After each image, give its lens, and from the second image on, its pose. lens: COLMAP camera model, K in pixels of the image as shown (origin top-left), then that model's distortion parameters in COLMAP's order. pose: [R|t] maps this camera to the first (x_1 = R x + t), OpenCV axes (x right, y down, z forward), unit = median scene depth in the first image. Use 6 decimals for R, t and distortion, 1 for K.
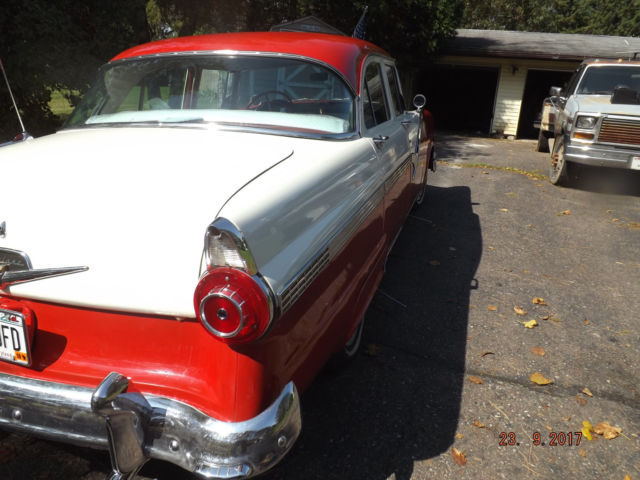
lens RADIAL K [[455.1, 0, 320.0], [0, 455.1, 240.0], [0, 0, 1]] dist [-0.043098, 0.001592]
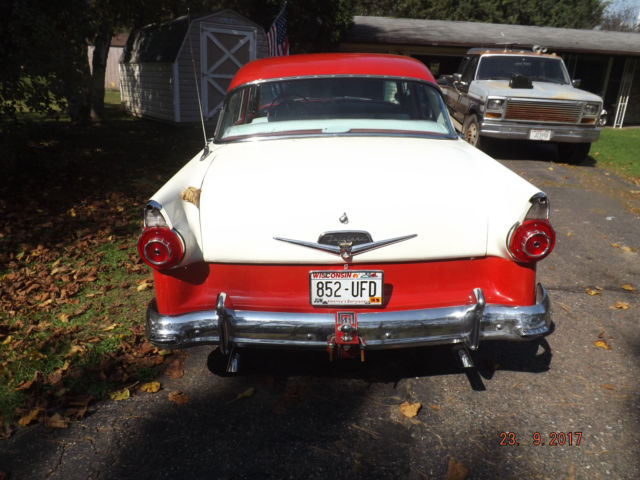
lens RADIAL K [[455.1, 0, 320.0], [0, 455.1, 240.0], [0, 0, 1]] dist [-0.043098, 0.001592]
pose [[0.955176, -0.122747, 0.269393, -0.253185], [0.112133, 0.992197, 0.054503, -0.008921], [-0.273981, -0.021852, 0.961487, -0.085593]]
